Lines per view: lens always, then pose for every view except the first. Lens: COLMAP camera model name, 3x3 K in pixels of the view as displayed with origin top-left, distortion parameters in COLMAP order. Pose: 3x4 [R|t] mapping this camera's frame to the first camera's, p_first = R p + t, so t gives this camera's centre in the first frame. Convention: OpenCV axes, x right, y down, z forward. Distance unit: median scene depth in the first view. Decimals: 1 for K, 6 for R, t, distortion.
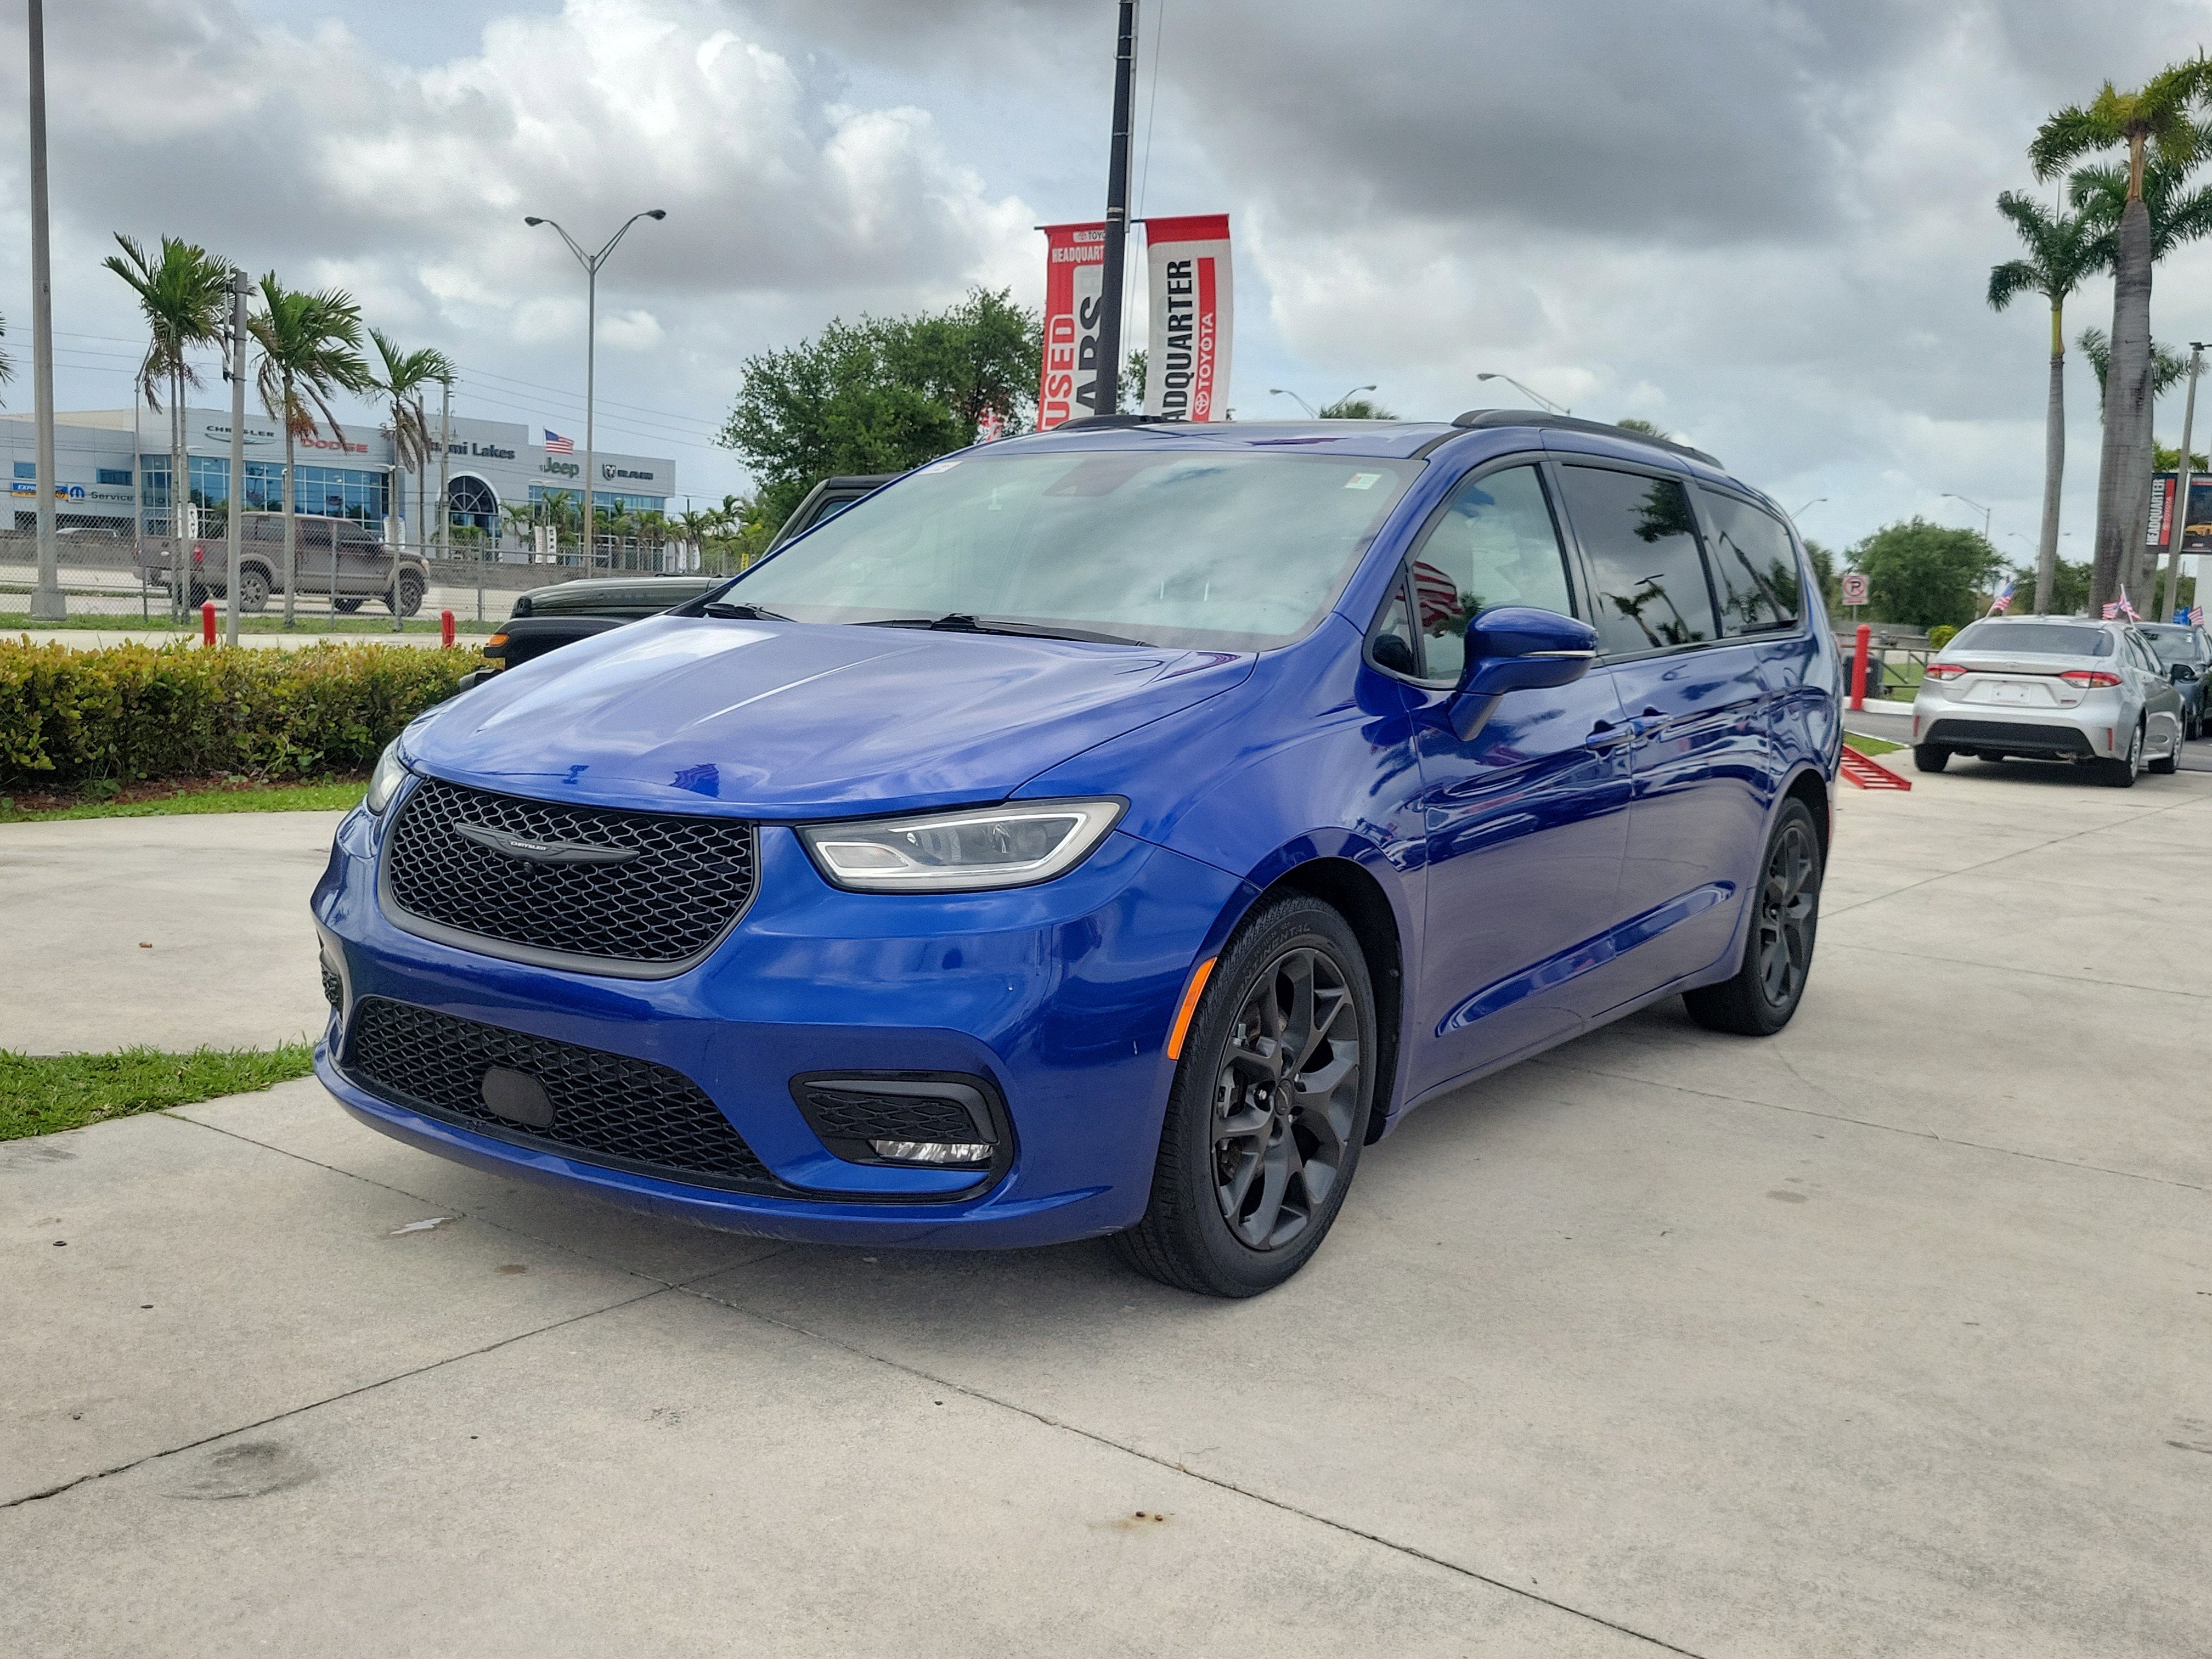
lens RADIAL K [[2044.1, 0, 1072.1], [0, 2044.1, 836.1], [0, 0, 1]] dist [0.044751, -0.034726]
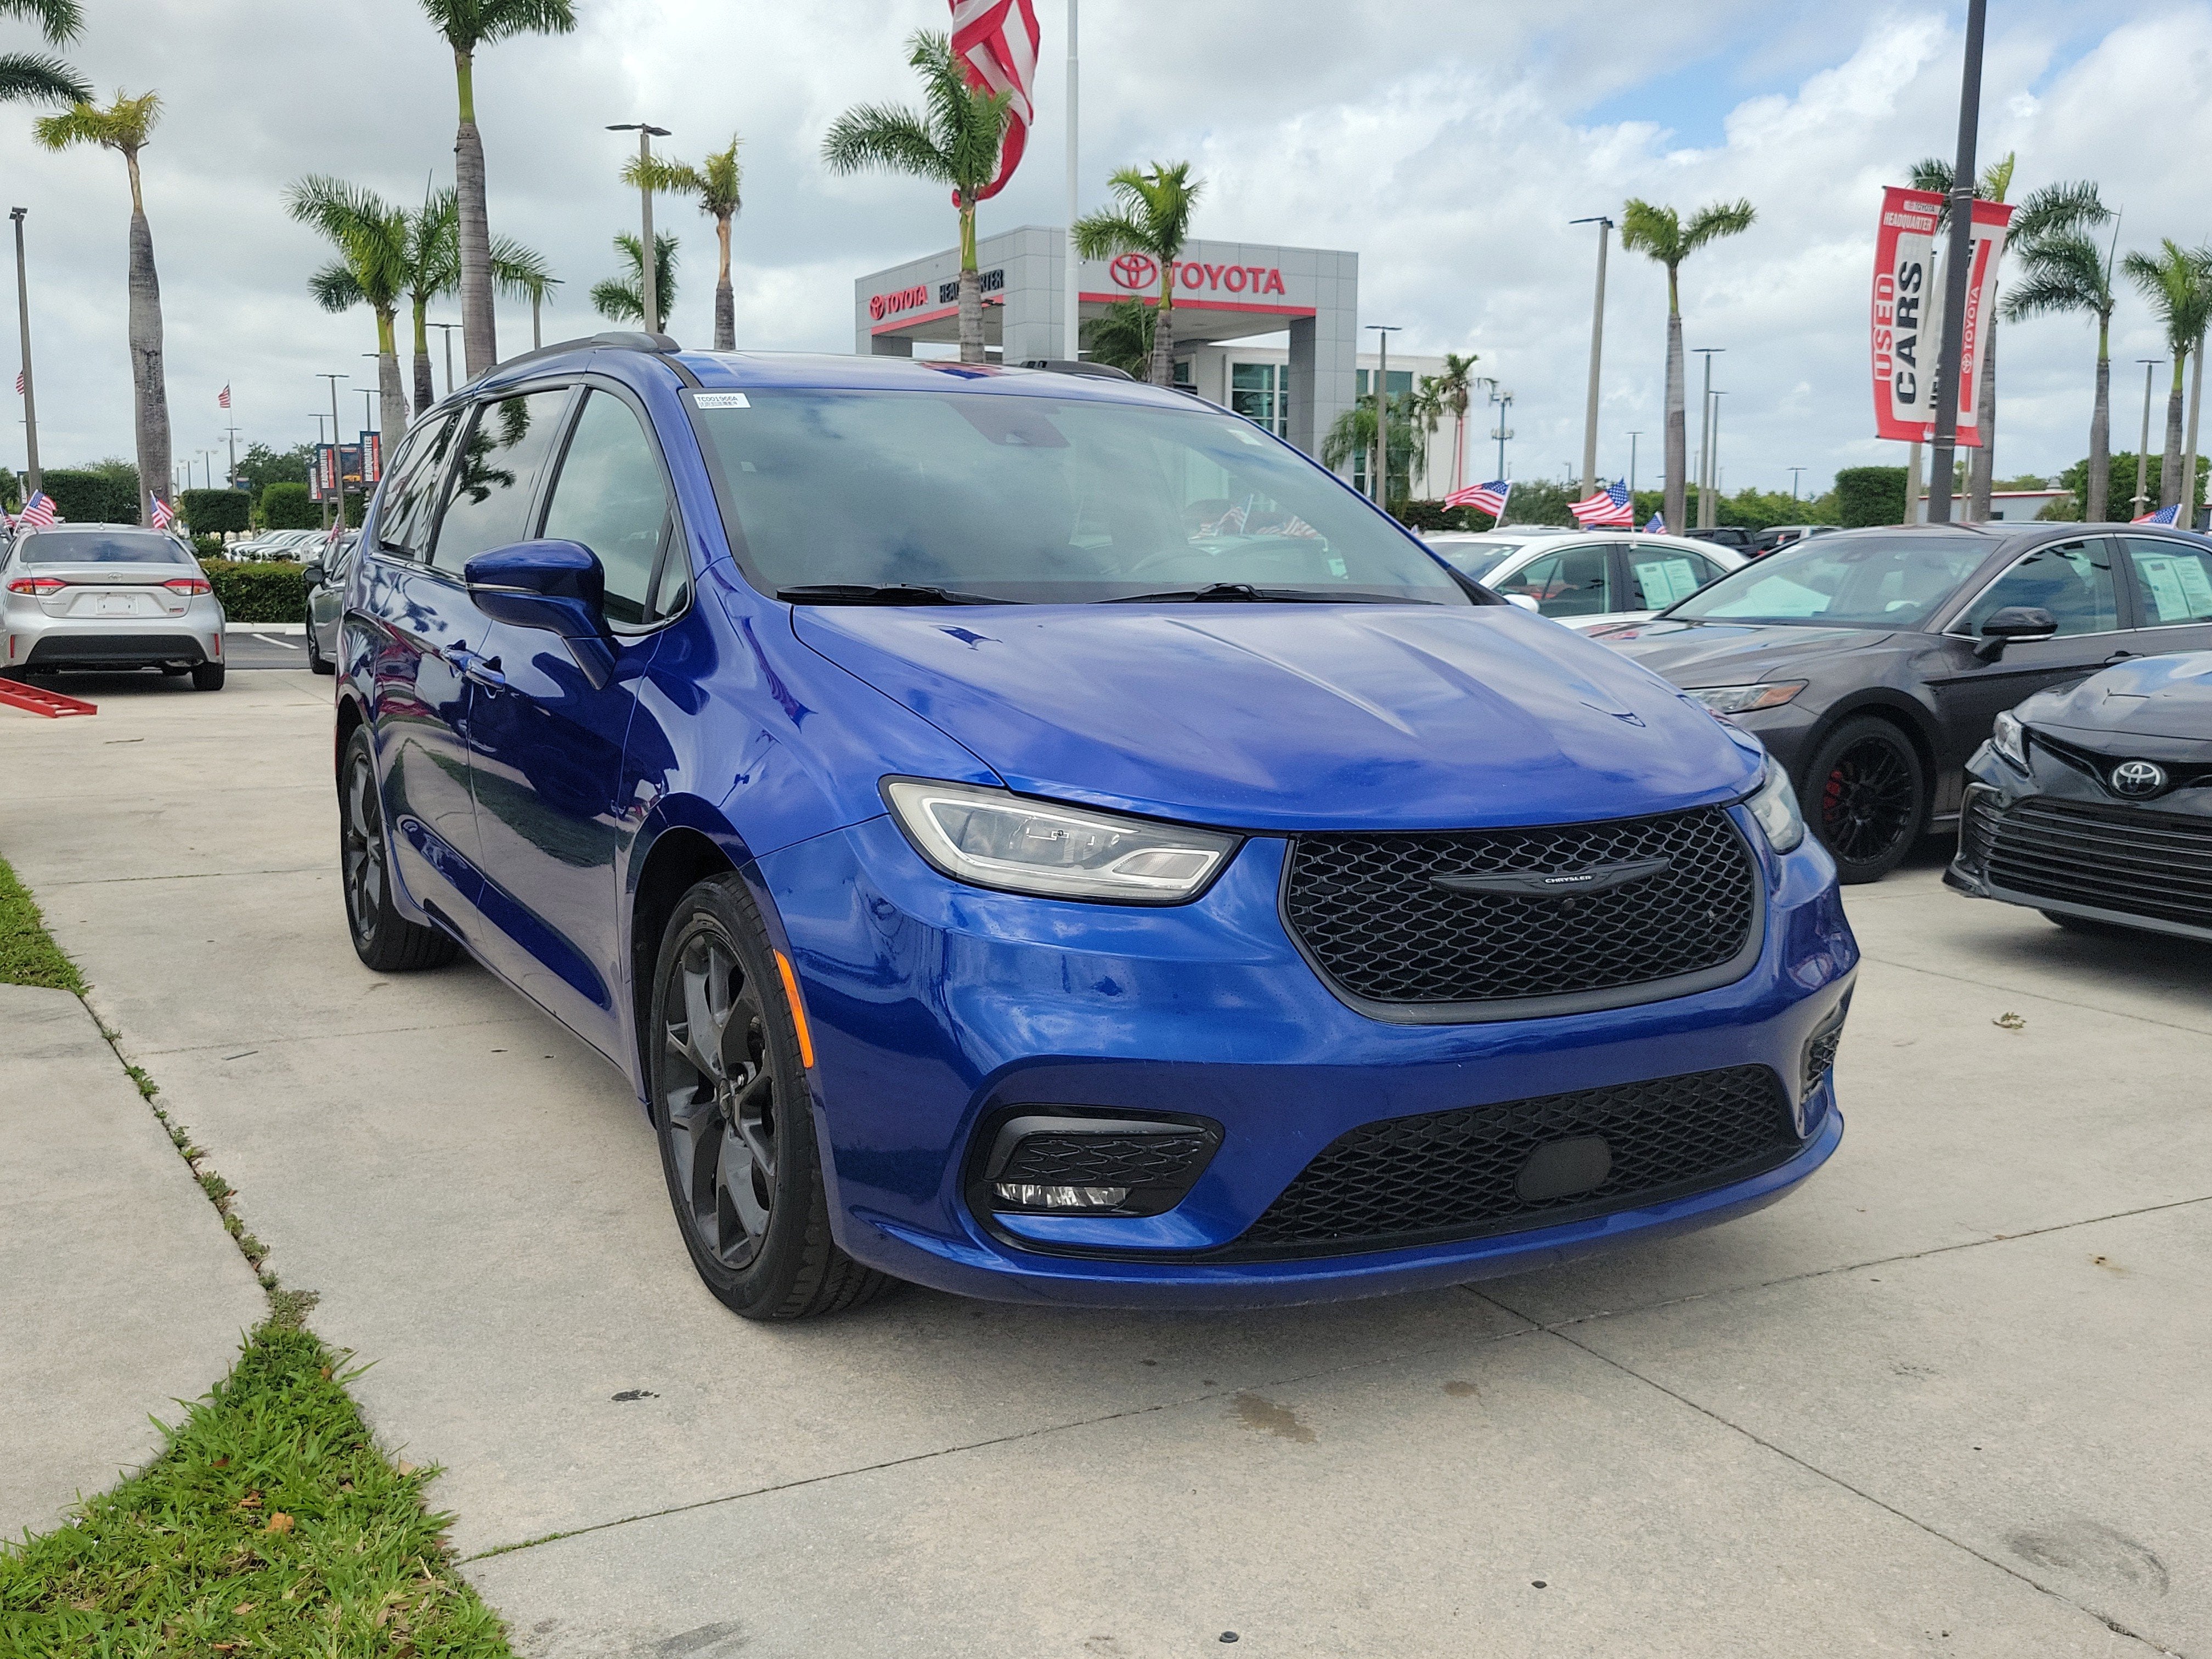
lens RADIAL K [[2044.1, 0, 1072.1], [0, 2044.1, 836.1], [0, 0, 1]] dist [0.044751, -0.034726]
pose [[0.430061, -0.162432, 0.888067, -1.087133], [0.115859, 0.985477, 0.124143, -0.140502], [-0.895335, 0.049501, 0.442634, 0.780116]]
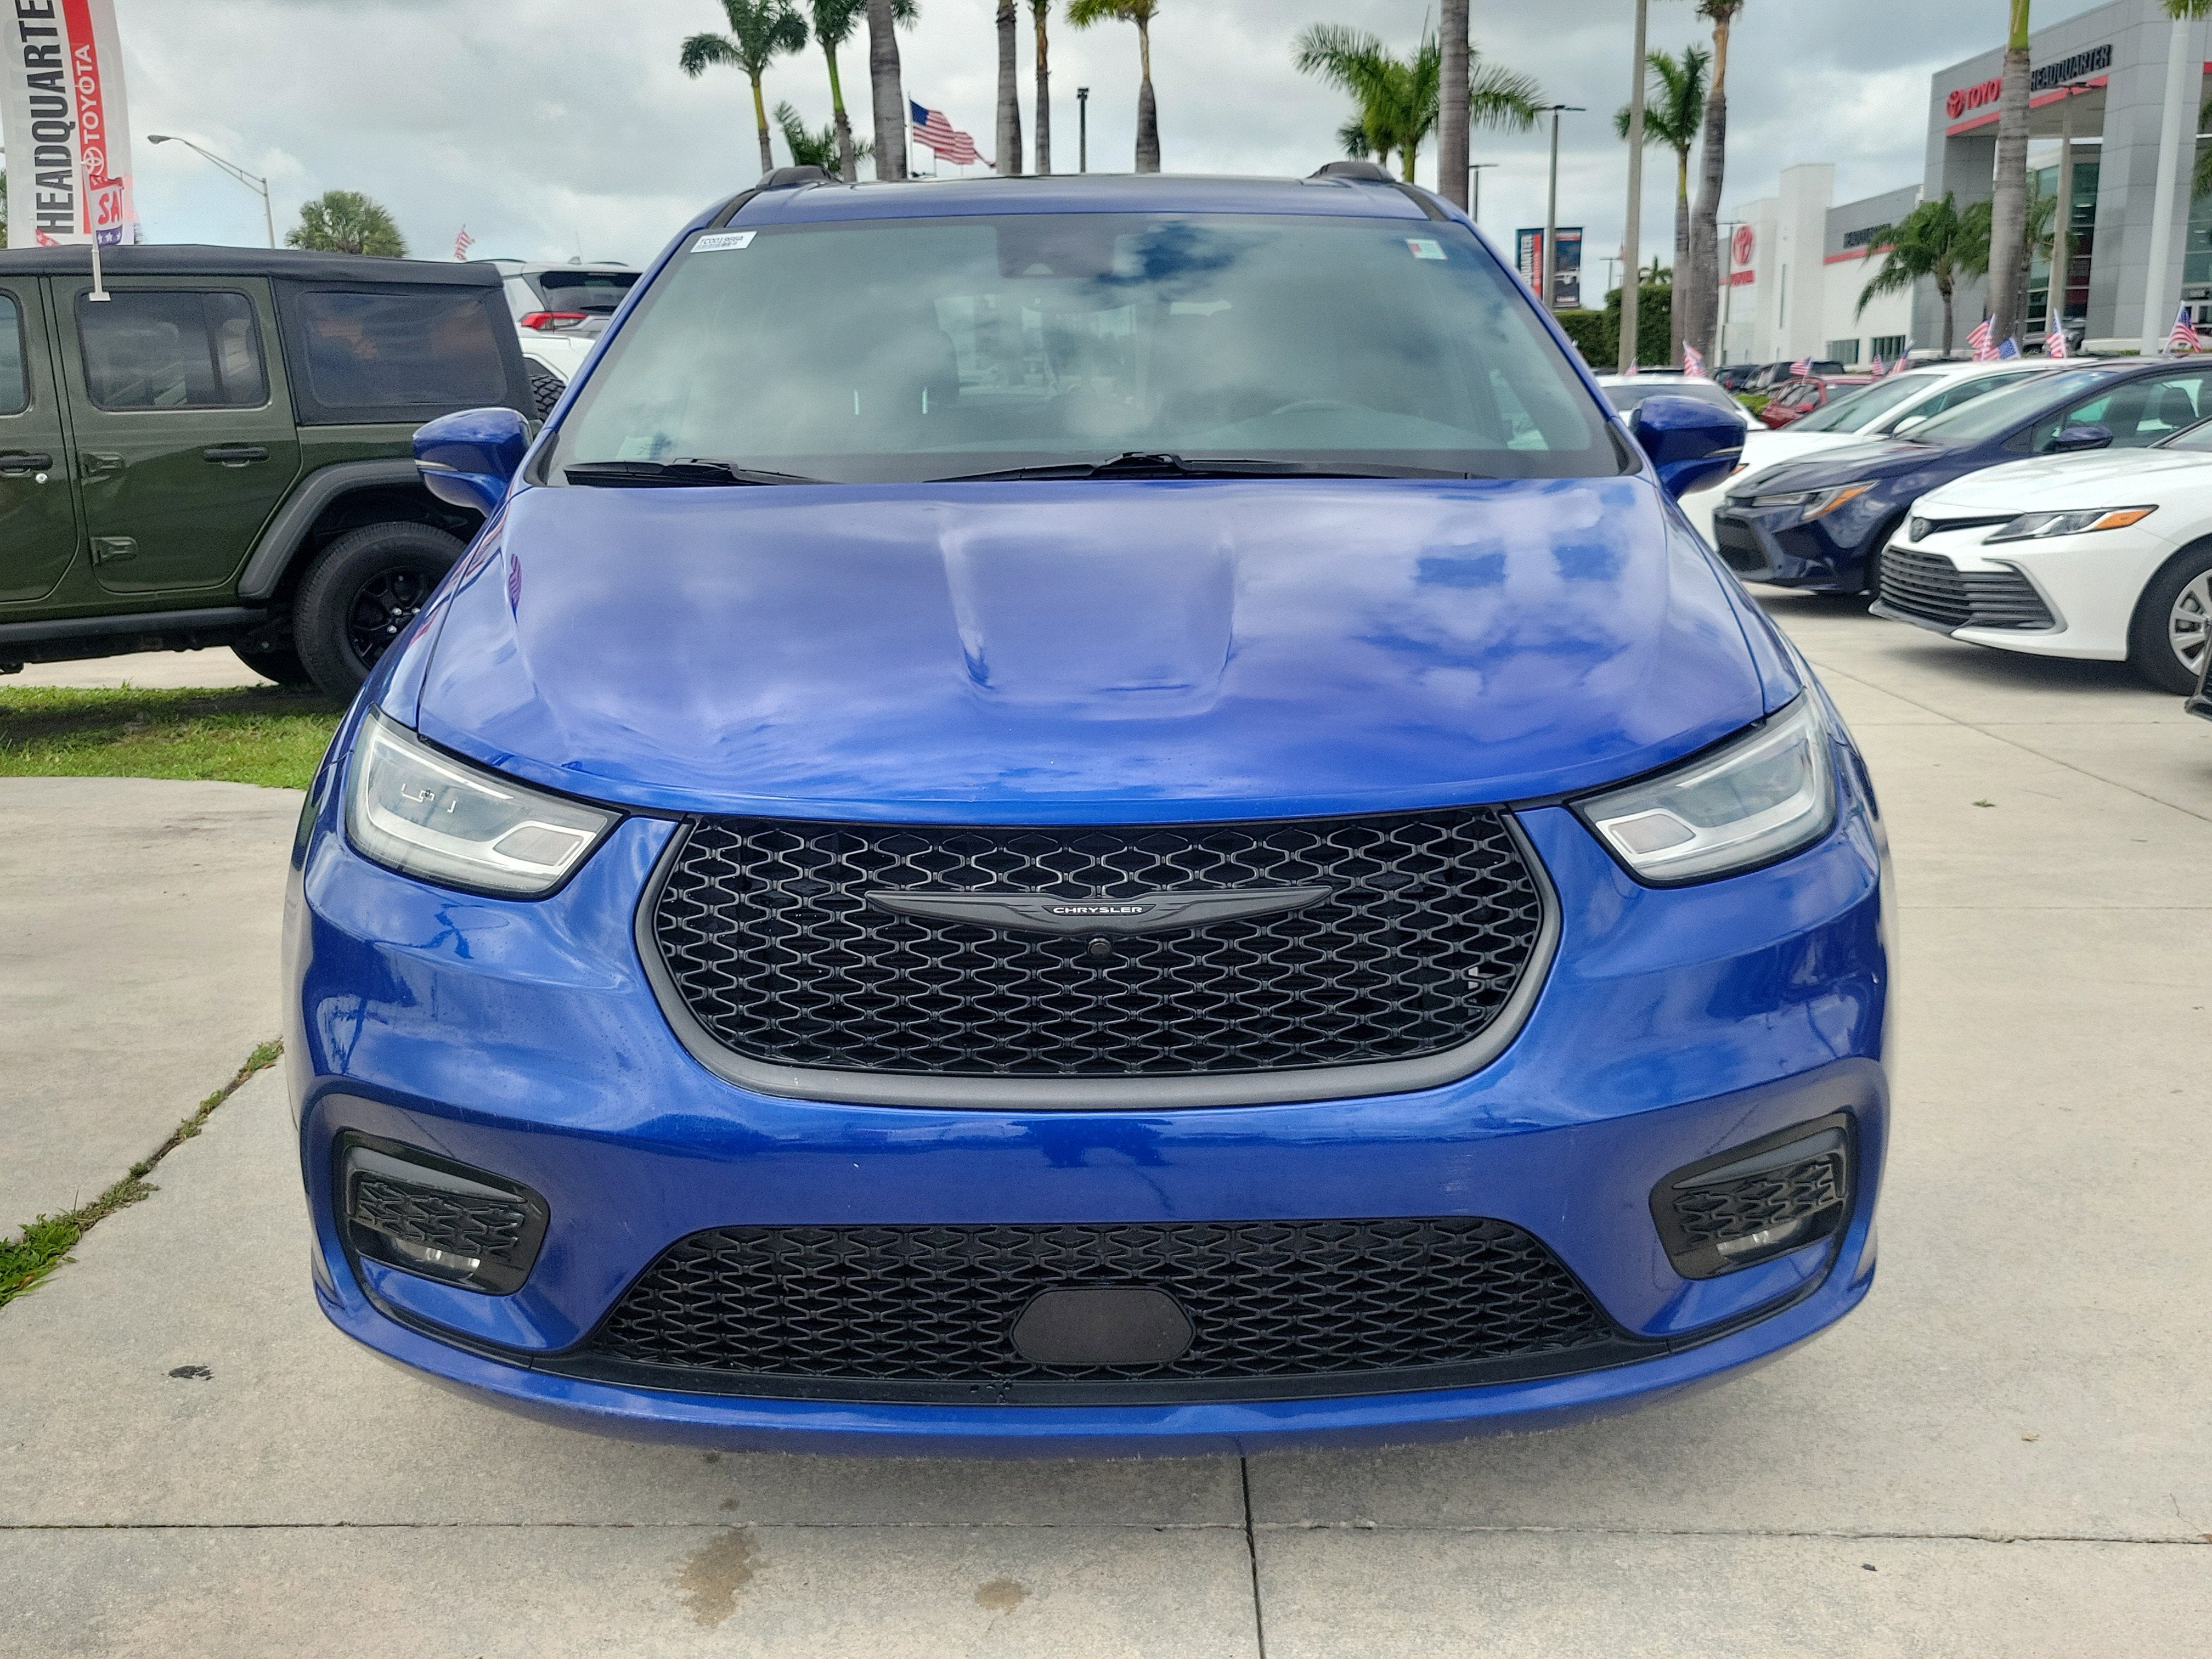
lens RADIAL K [[2044.1, 0, 1072.1], [0, 2044.1, 836.1], [0, 0, 1]] dist [0.044751, -0.034726]
pose [[0.811288, -0.174875, 0.557880, -0.572943], [0.116671, 0.983451, 0.138608, -0.094034], [-0.572887, -0.047363, 0.818265, 0.516024]]
